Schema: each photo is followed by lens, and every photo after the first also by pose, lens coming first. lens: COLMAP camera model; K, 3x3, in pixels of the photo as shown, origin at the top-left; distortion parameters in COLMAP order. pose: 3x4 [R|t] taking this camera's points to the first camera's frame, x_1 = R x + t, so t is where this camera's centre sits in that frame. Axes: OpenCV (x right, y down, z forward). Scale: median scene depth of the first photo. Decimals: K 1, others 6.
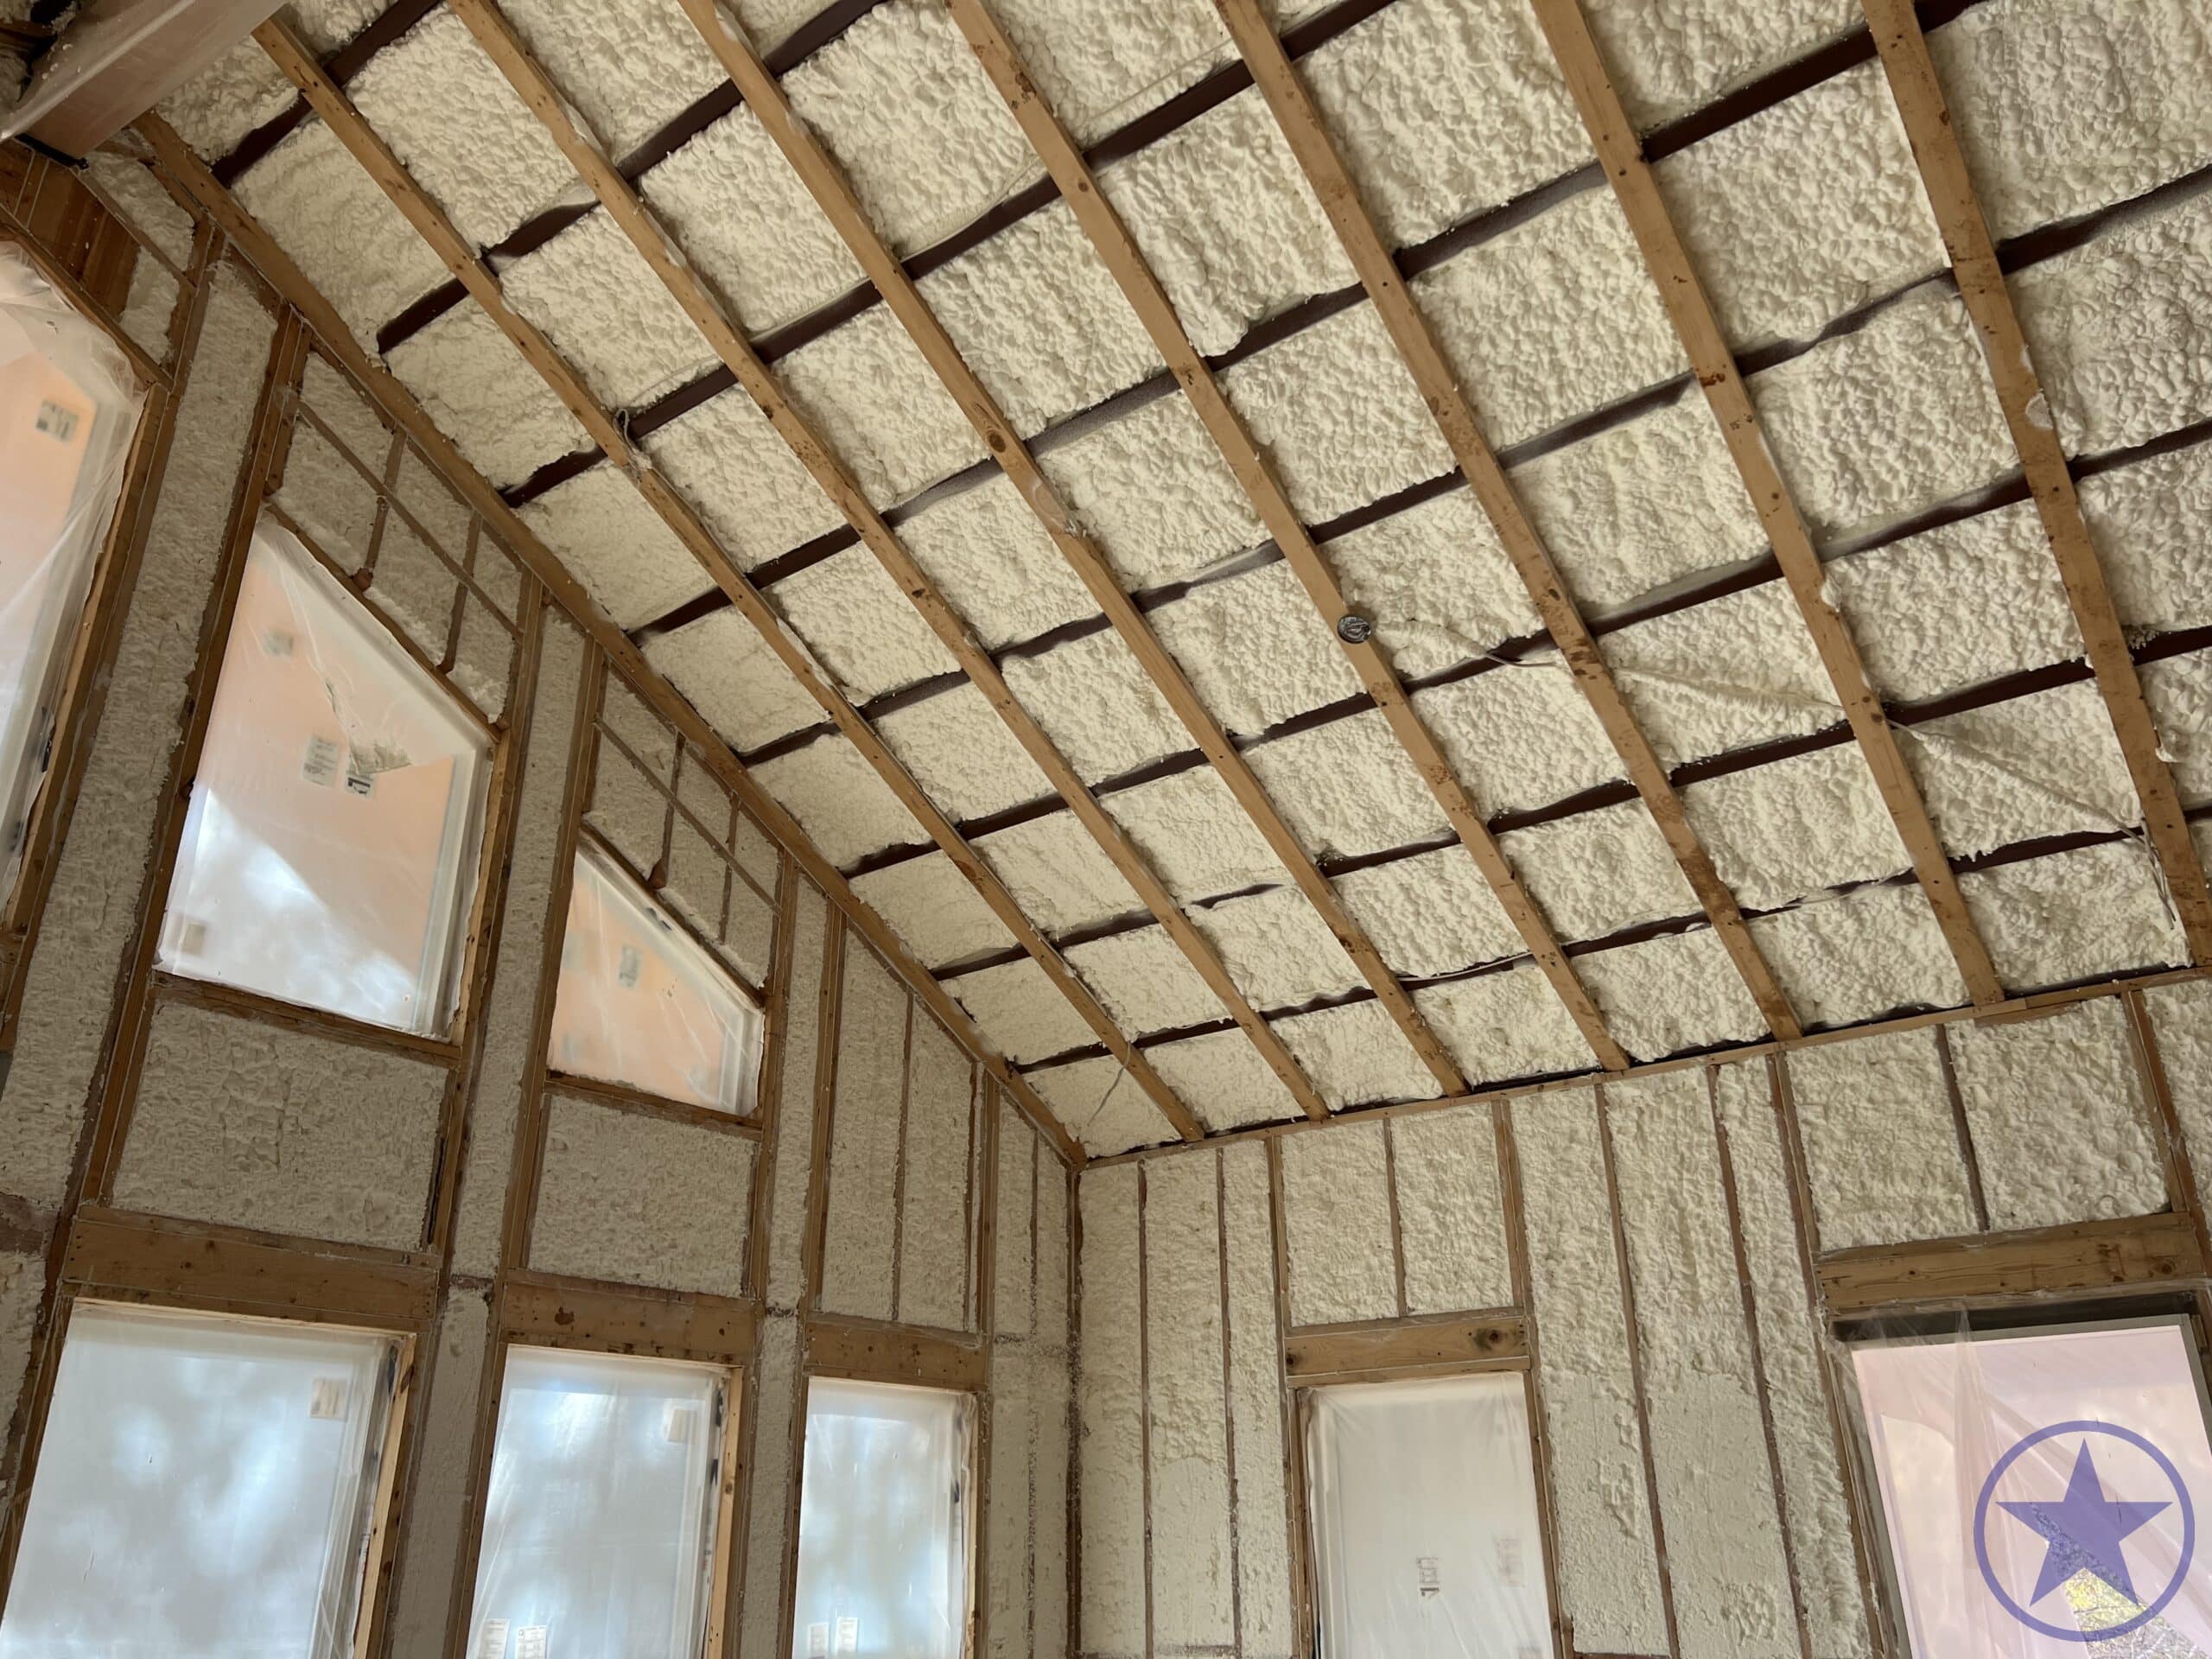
lens RADIAL K [[1653.9, 0, 1099.6], [0, 1653.9, 839.8], [0, 0, 1]] dist [0.053142, -0.058506]
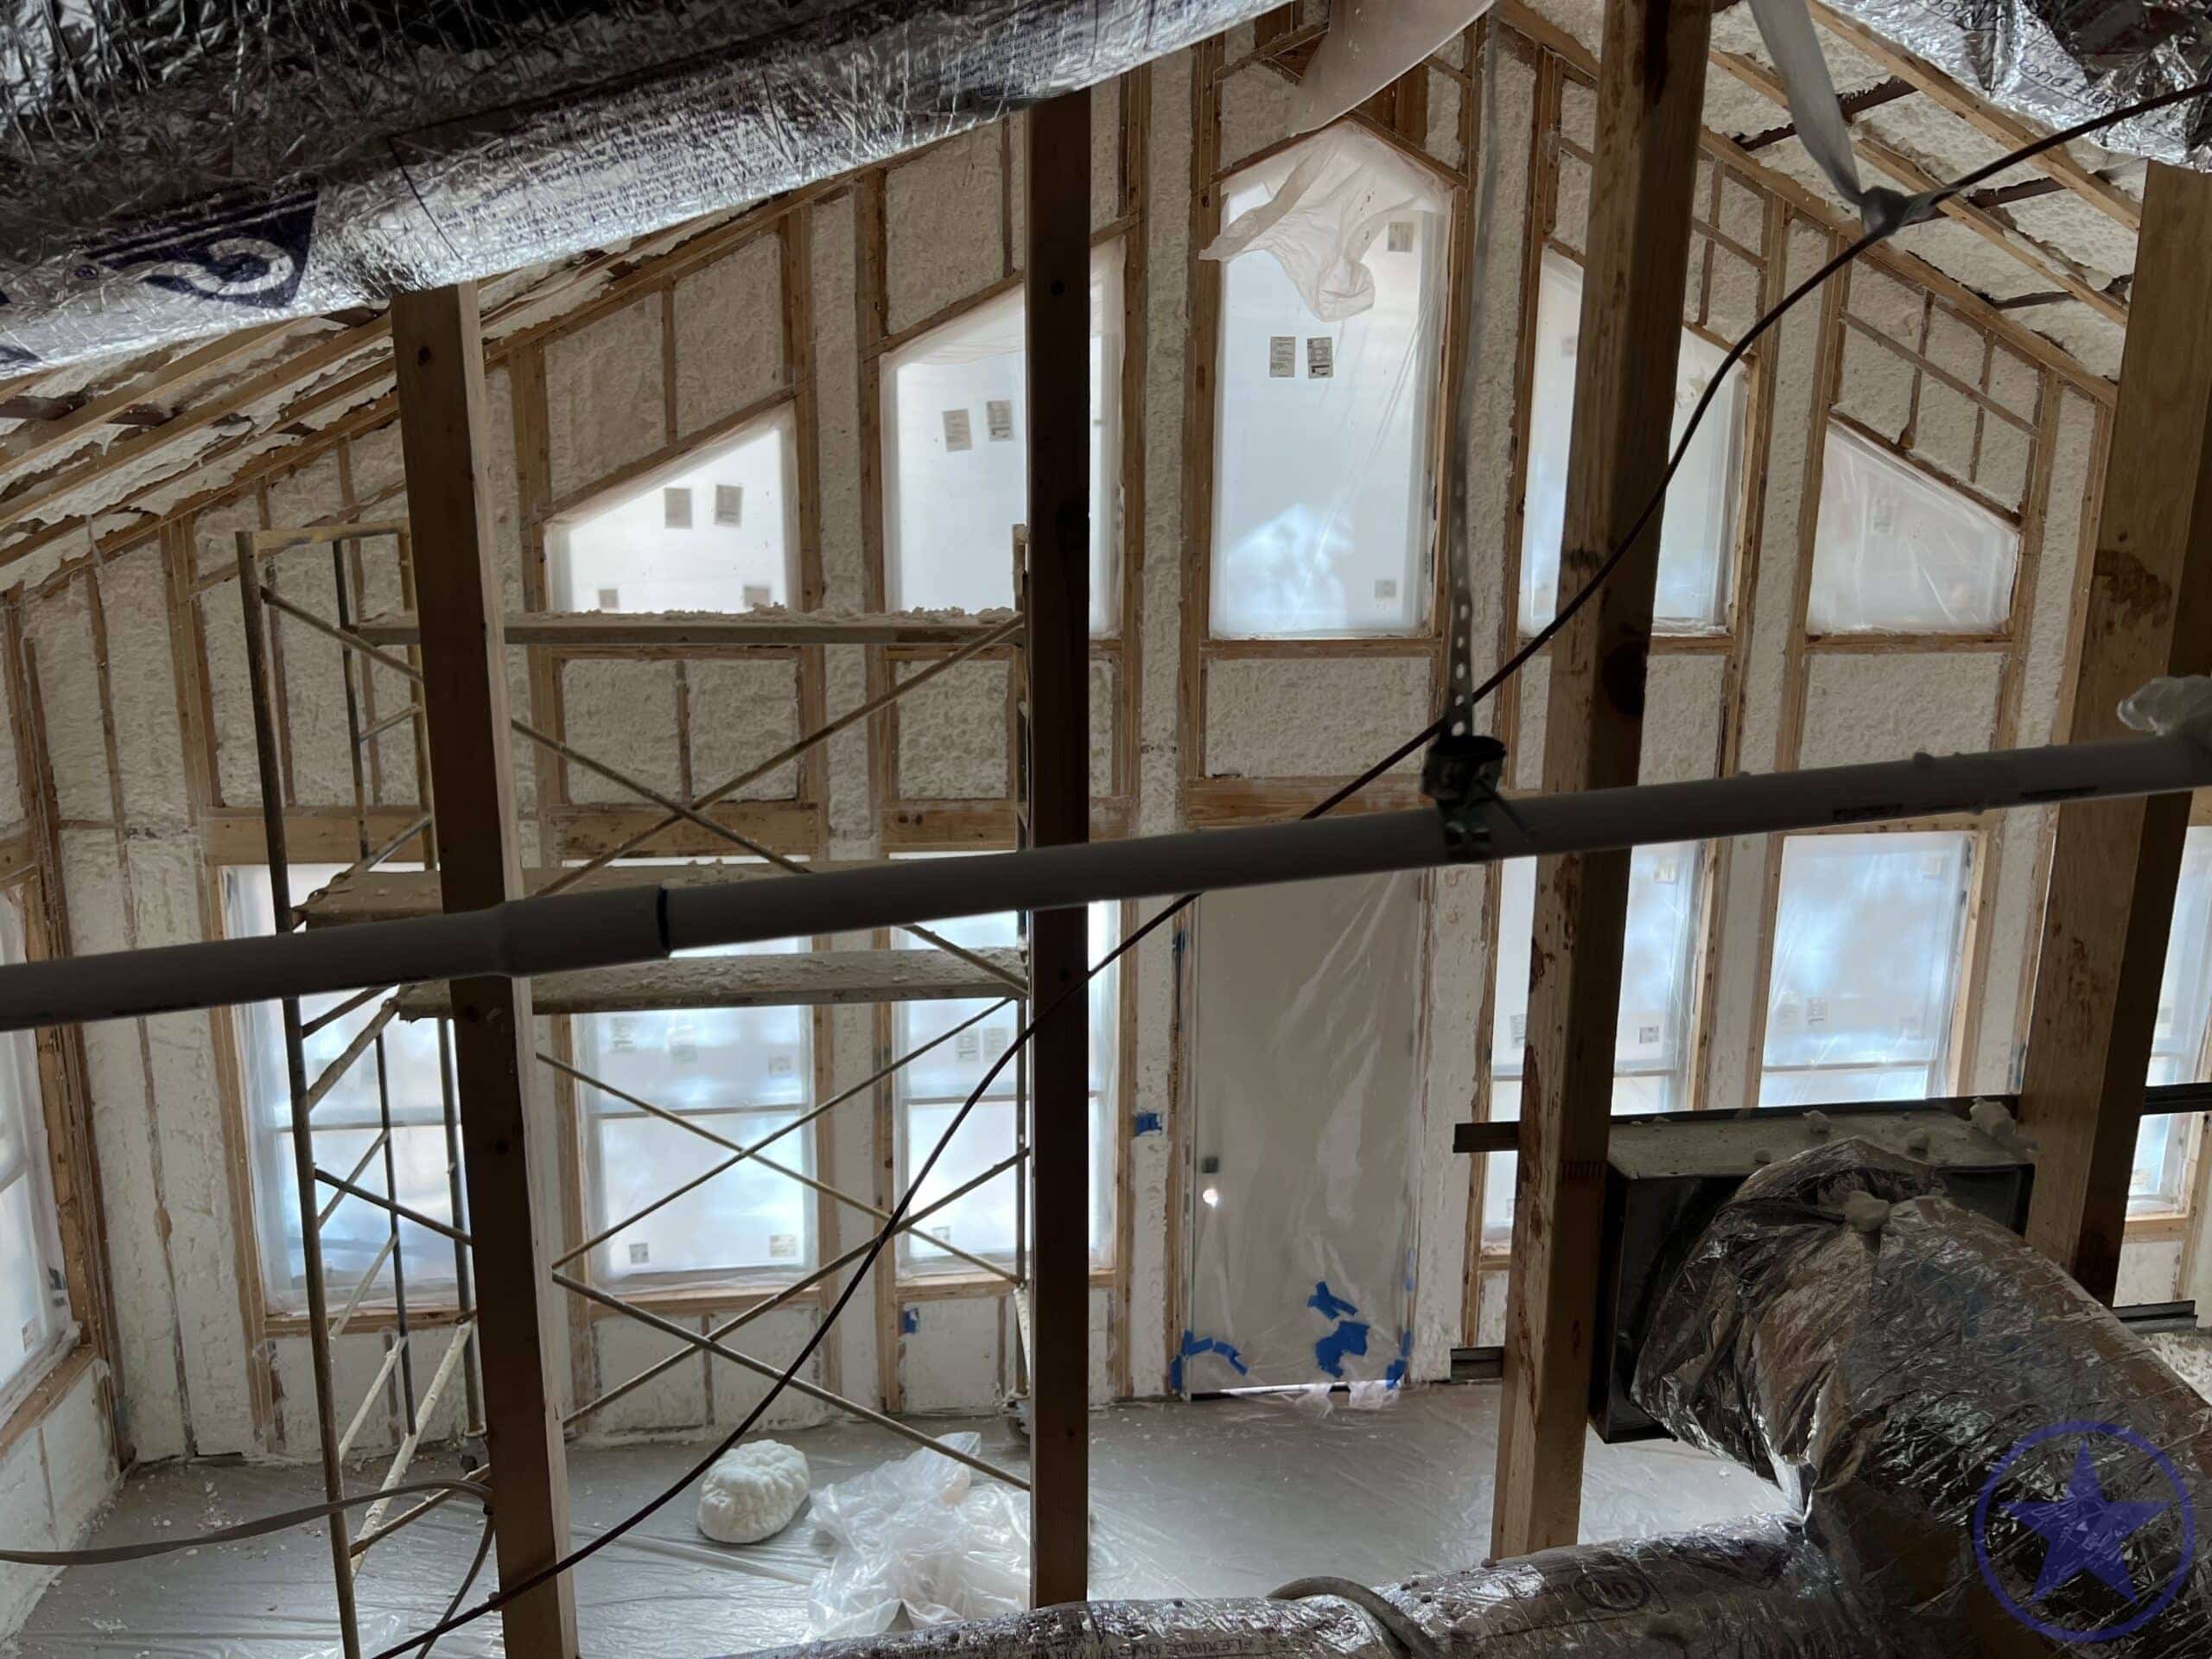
lens RADIAL K [[1654.2, 0, 1116.1], [0, 1654.2, 831.3], [0, 0, 1]] dist [0.039566, -0.042552]
pose [[0.701811, 0.164088, -0.693207, 0.196687], [0.273504, 0.836463, 0.474896, -0.461051], [0.657767, -0.522882, 0.542160, -0.118952]]
